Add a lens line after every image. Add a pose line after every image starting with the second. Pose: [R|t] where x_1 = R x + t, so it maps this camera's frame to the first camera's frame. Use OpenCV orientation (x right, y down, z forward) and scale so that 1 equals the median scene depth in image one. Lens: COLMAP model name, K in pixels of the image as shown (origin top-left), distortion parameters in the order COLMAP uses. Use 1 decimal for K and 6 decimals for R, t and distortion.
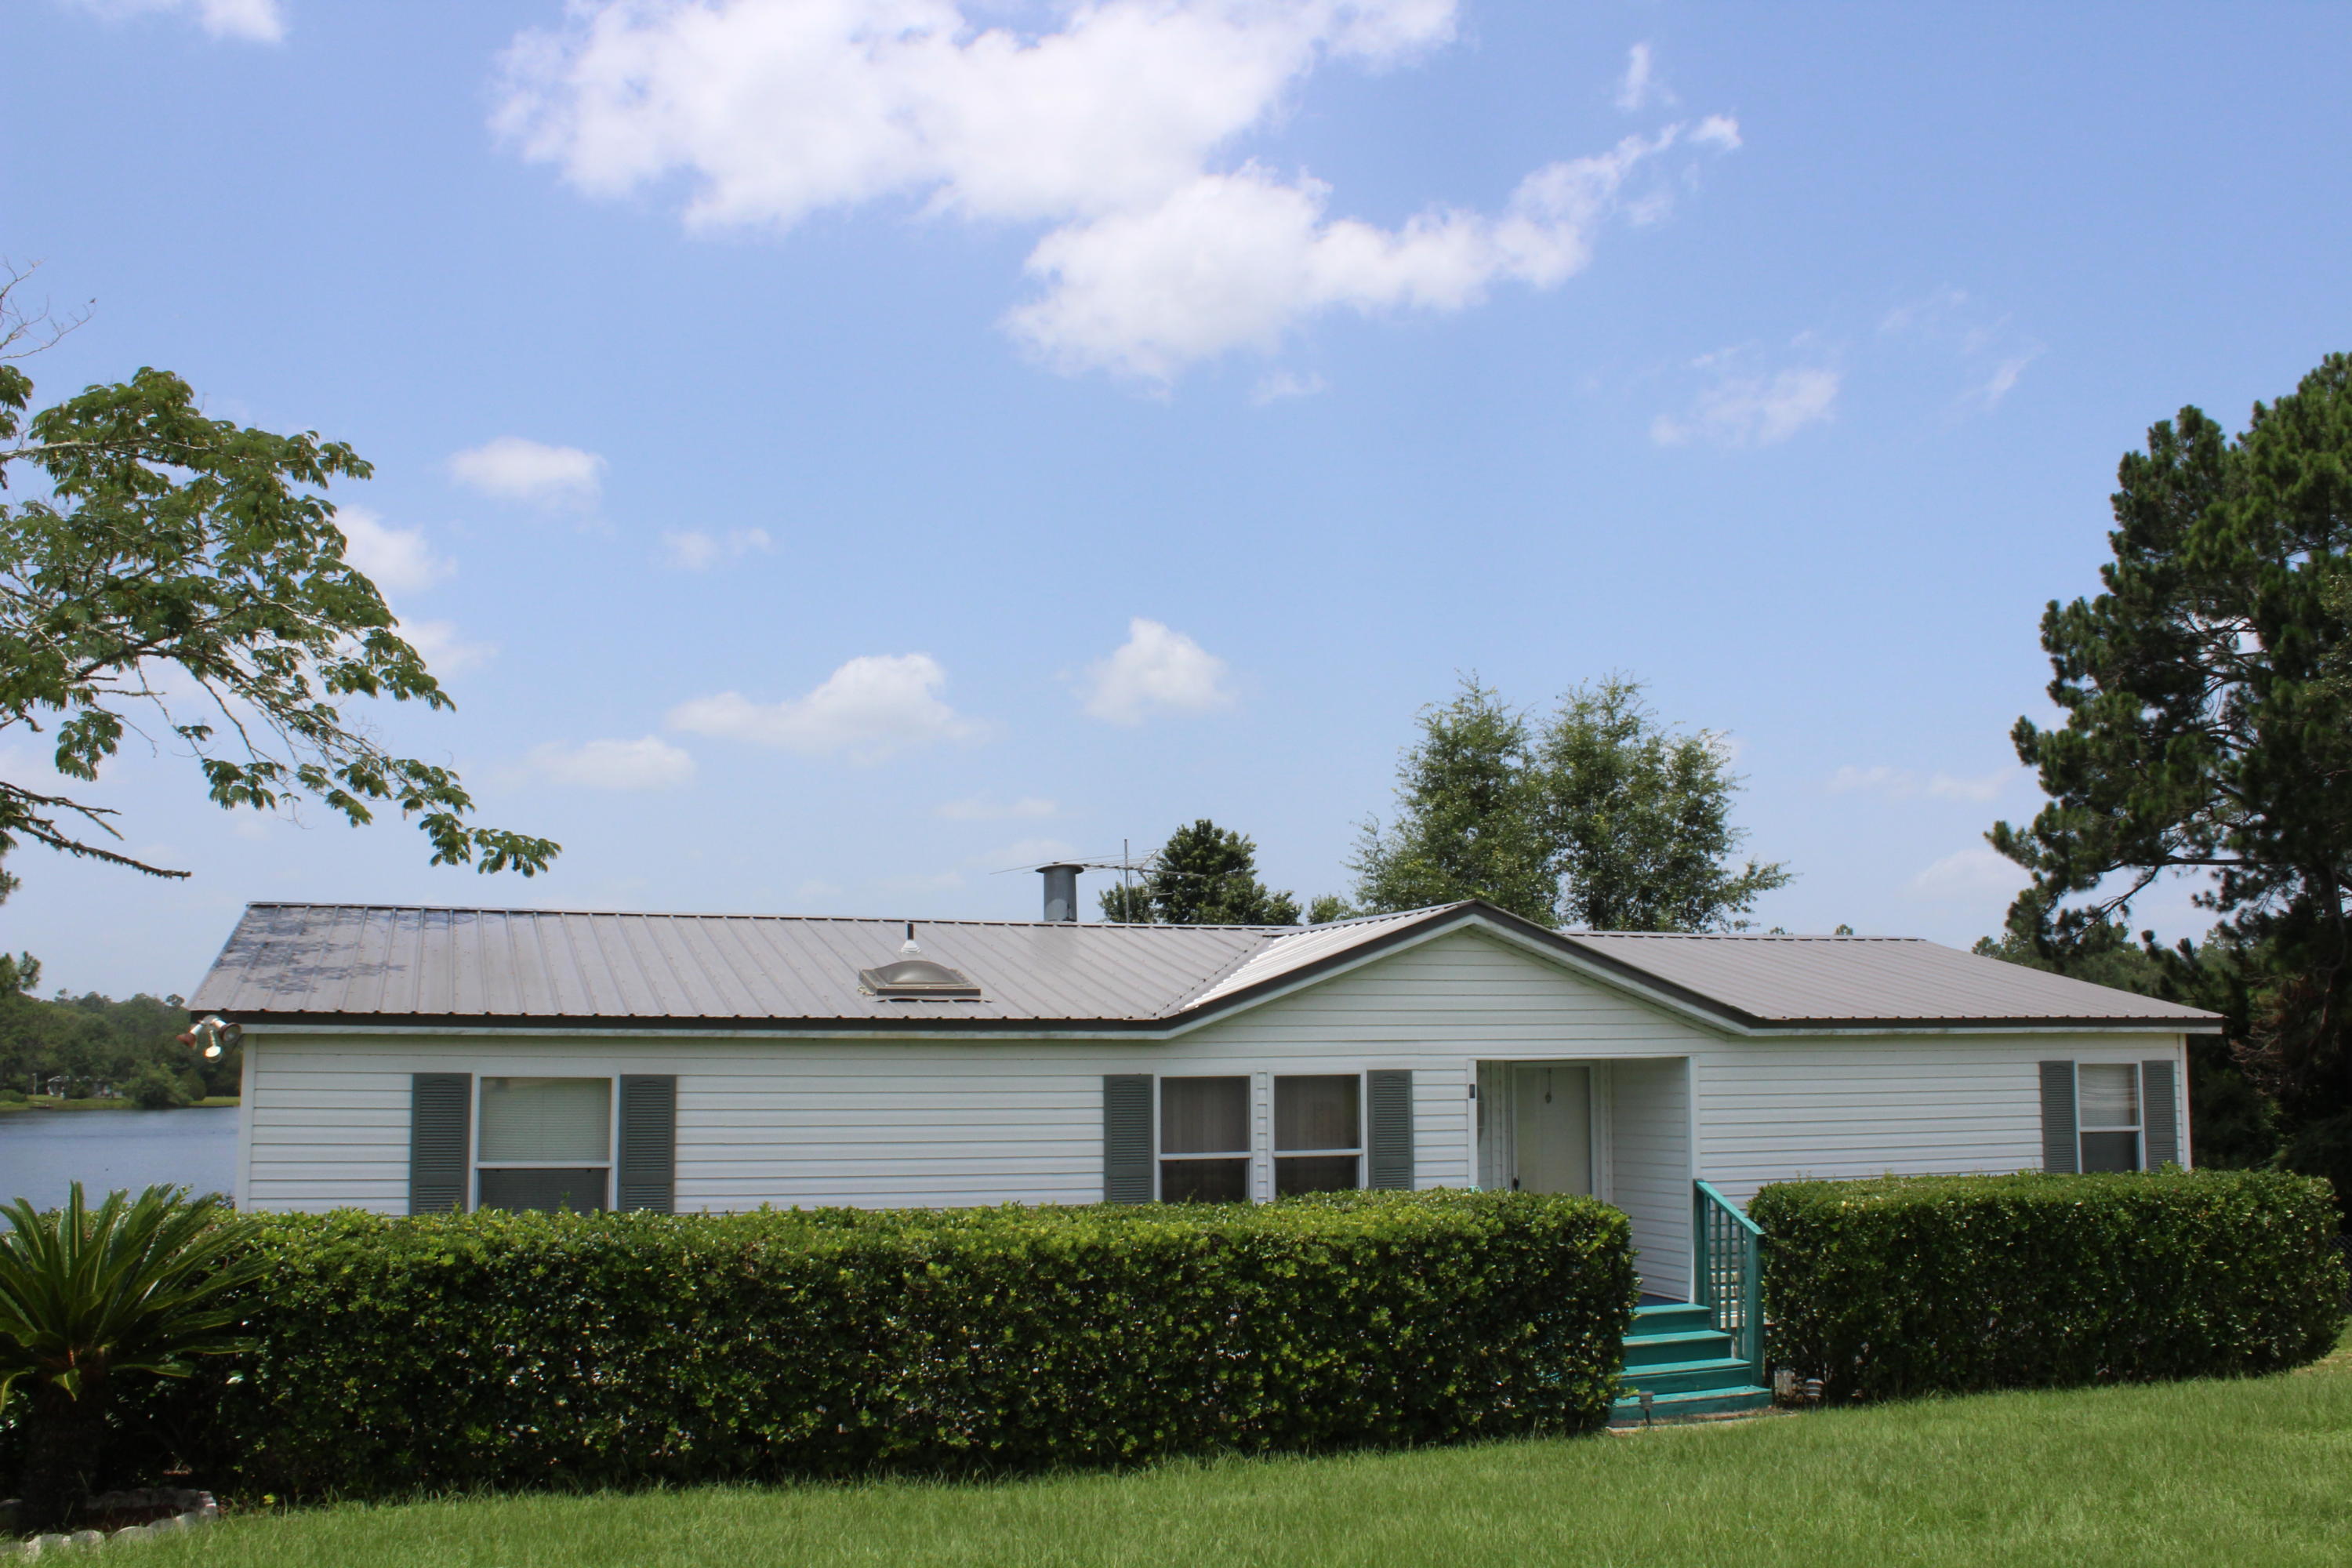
lens RADIAL K [[2124.7, 0, 1176.0], [0, 2124.7, 784.0], [0, 0, 1]] dist [-0.170928, 0.183935]
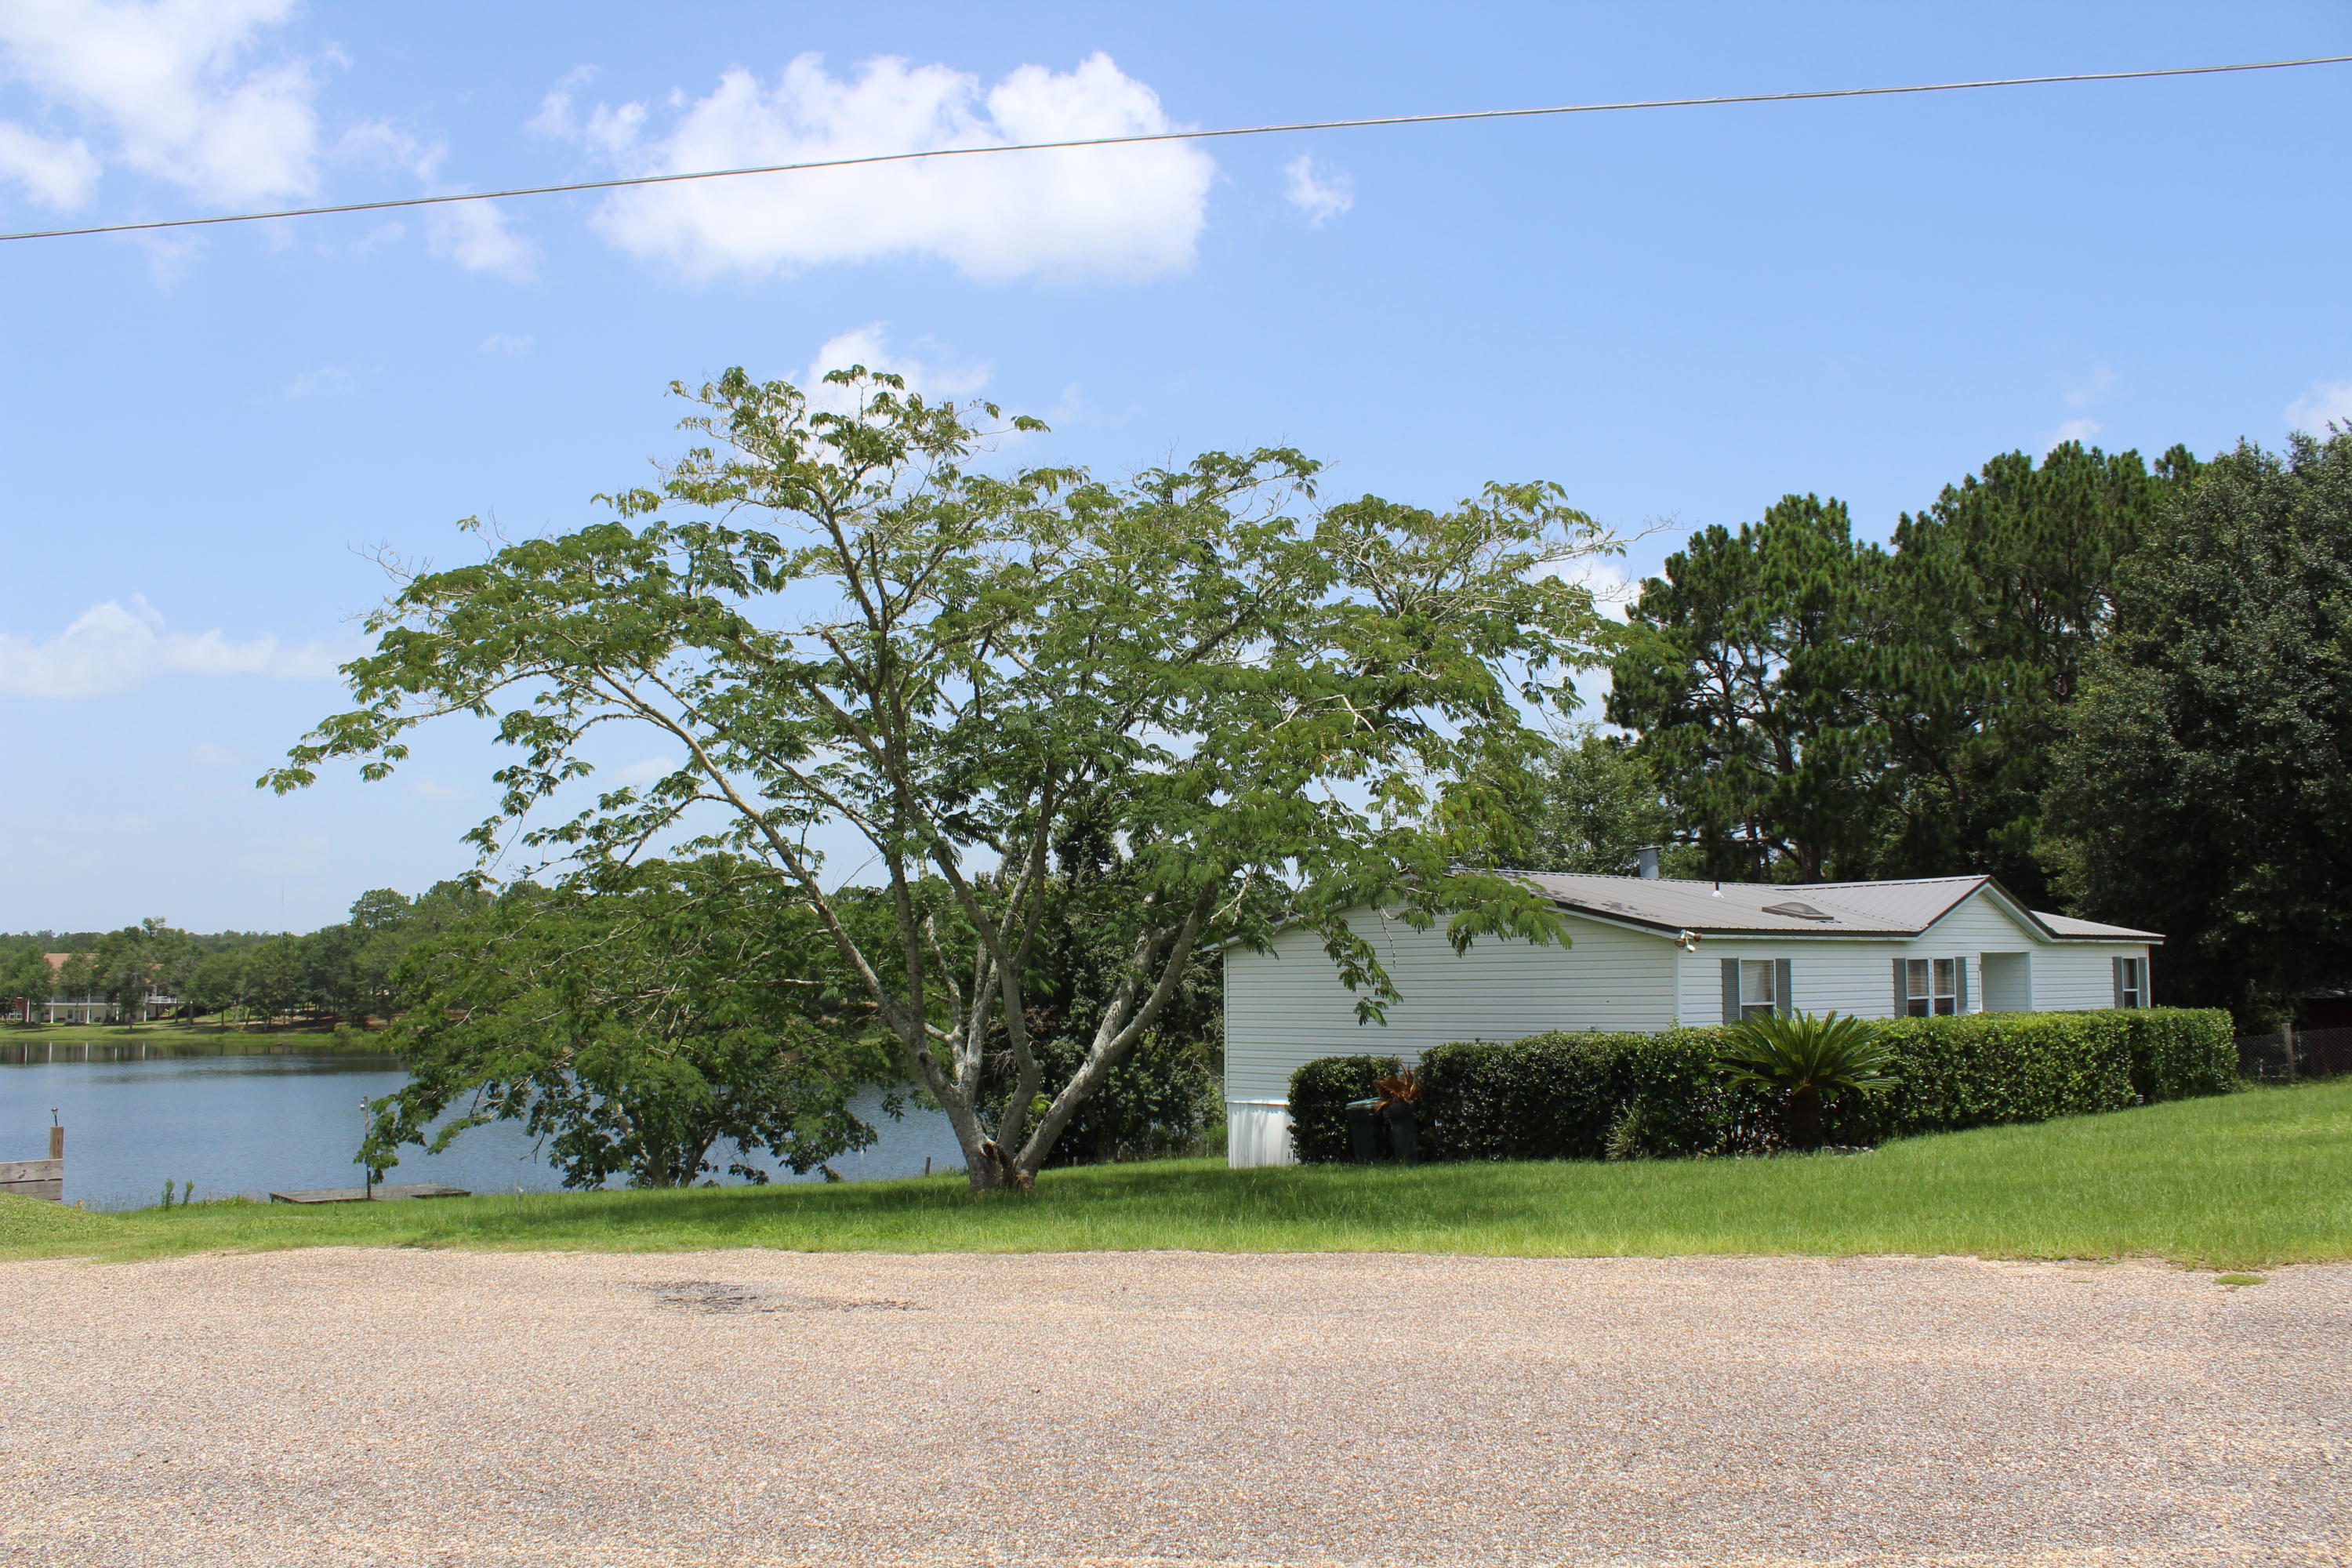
lens RADIAL K [[2022.2, 0, 1176.0], [0, 2022.2, 784.0], [0, 0, 1]] dist [-0.172151, 0.170387]
pose [[0.916208, 0.035345, 0.399140, -1.437408], [-0.045997, 0.998795, 0.017137, -0.032607], [-0.398053, -0.034060, 0.916730, -0.477880]]
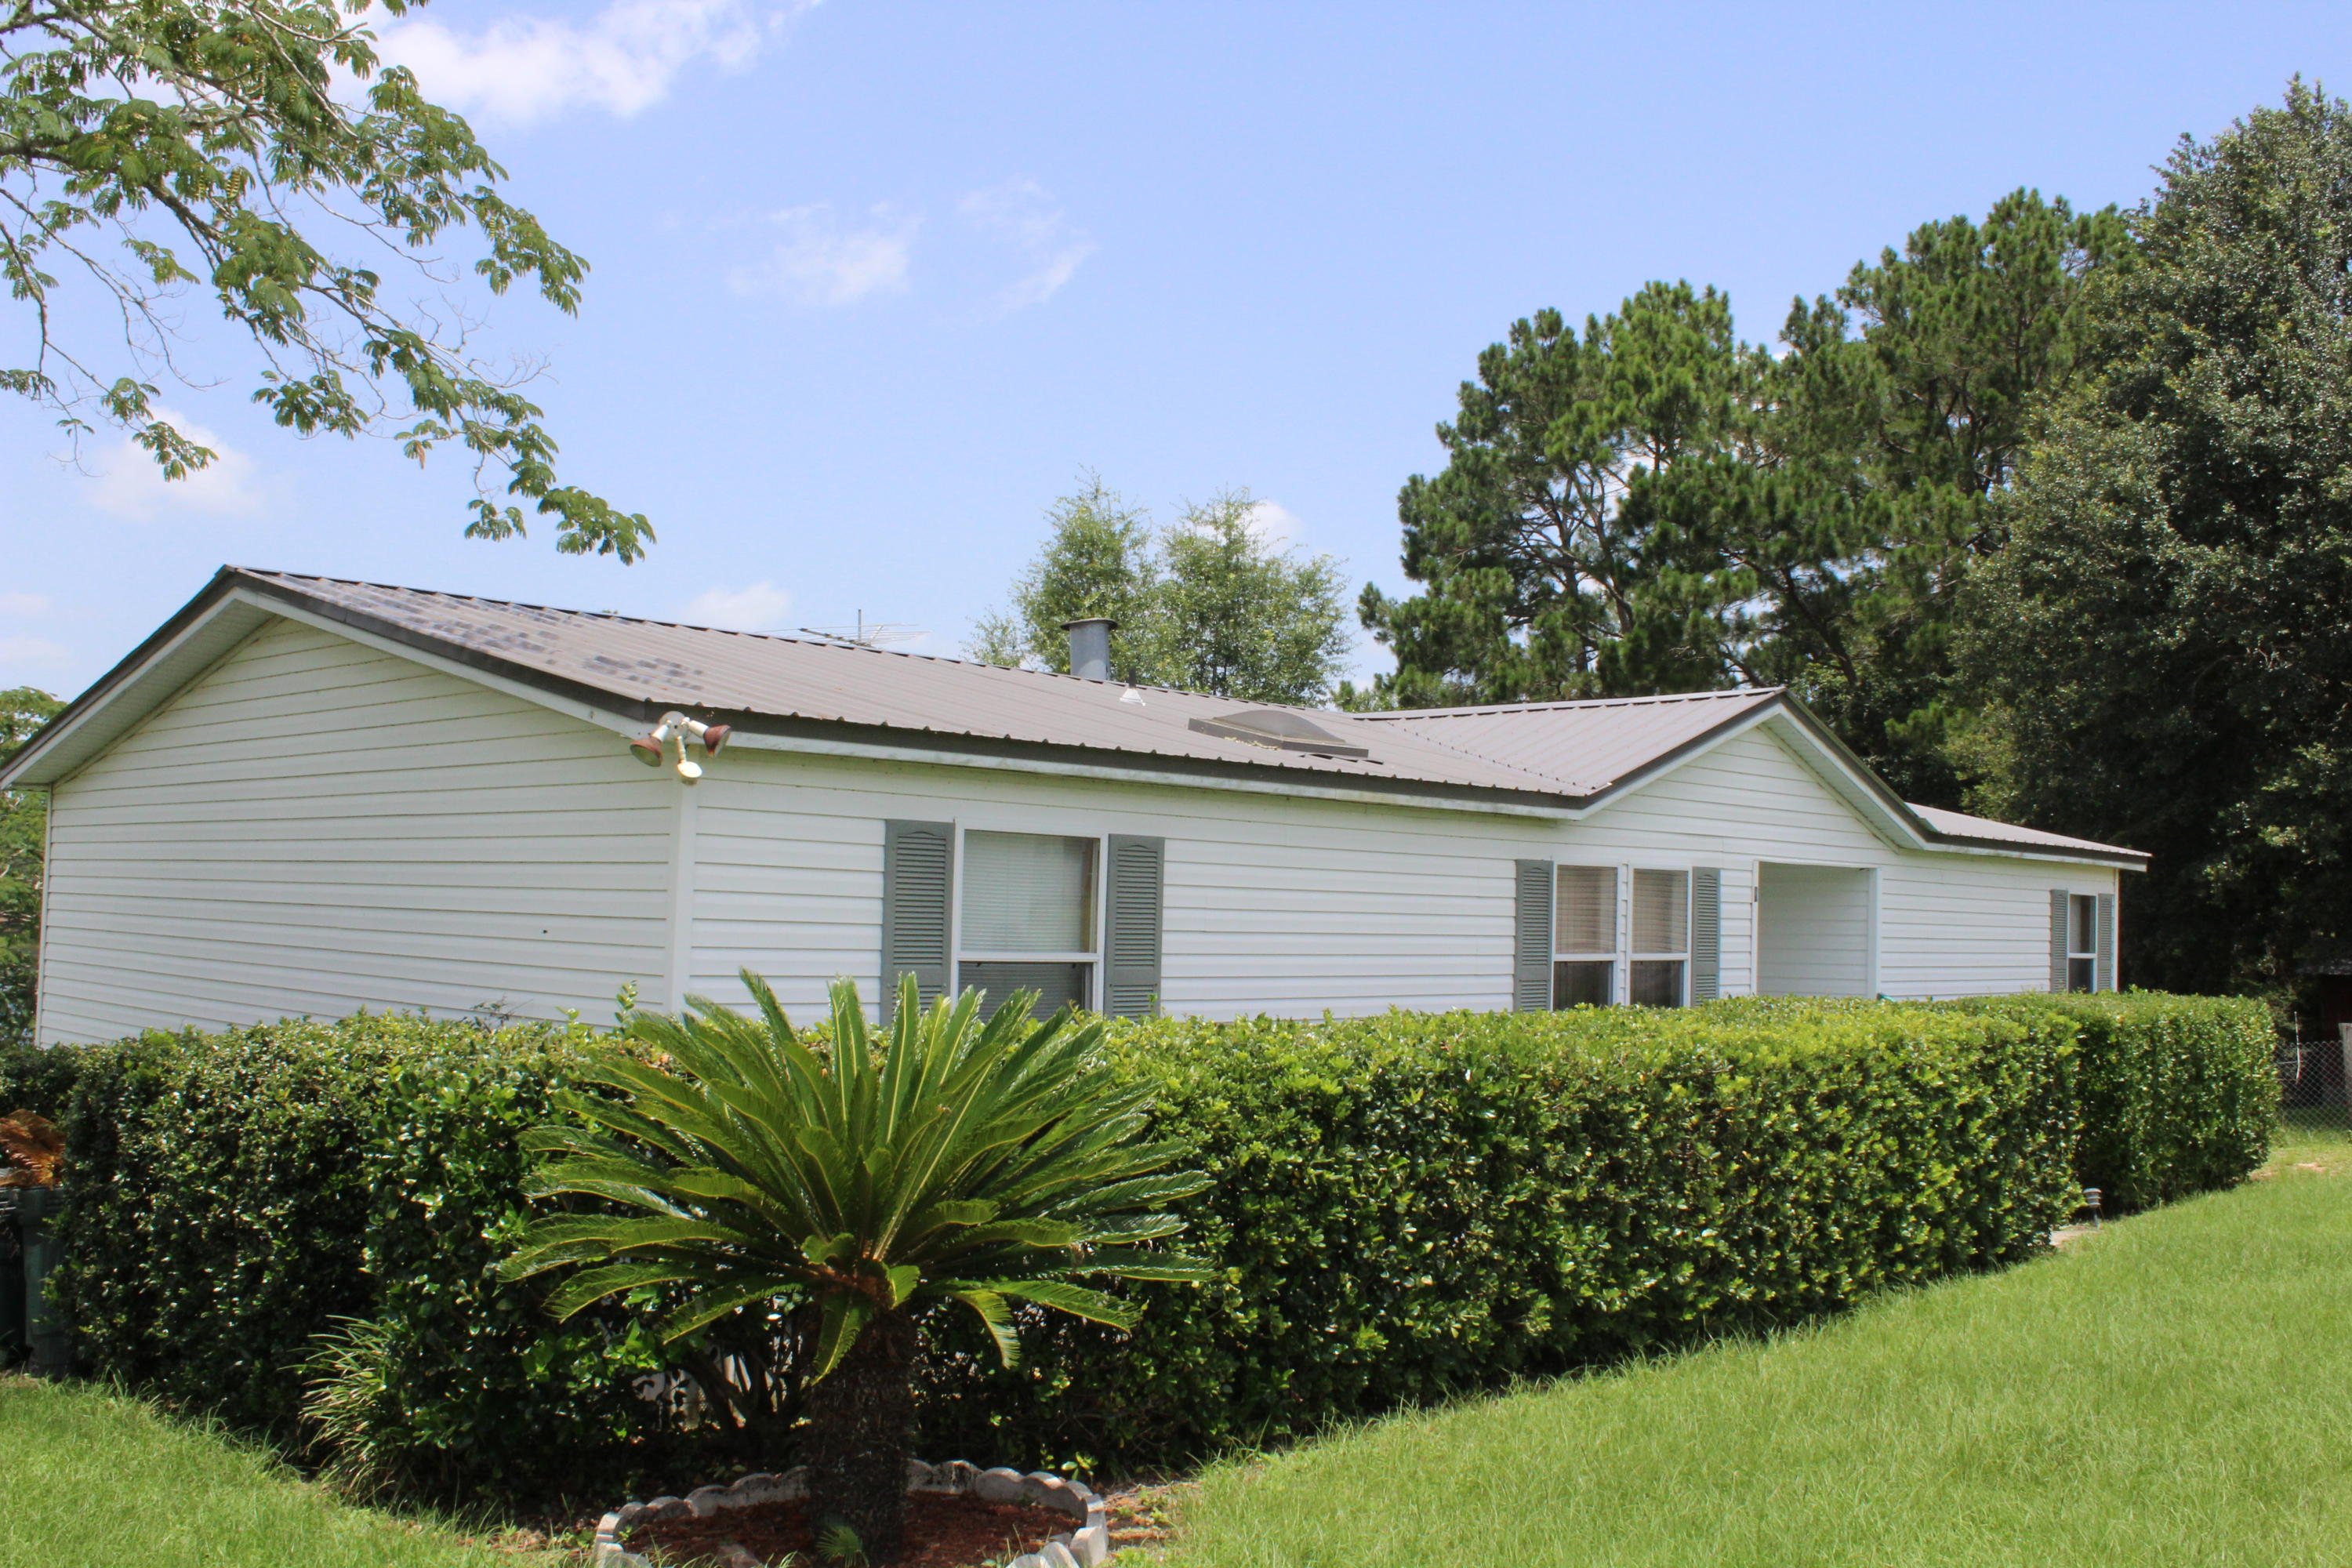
lens RADIAL K [[2124.7, 0, 1176.0], [0, 2124.7, 784.0], [0, 0, 1]] dist [-0.170928, 0.183935]
pose [[0.896836, 0.051983, 0.439298, -0.522253], [-0.083437, 0.995125, 0.052582, 0.074473], [-0.434423, -0.083811, 0.896801, 0.306409]]
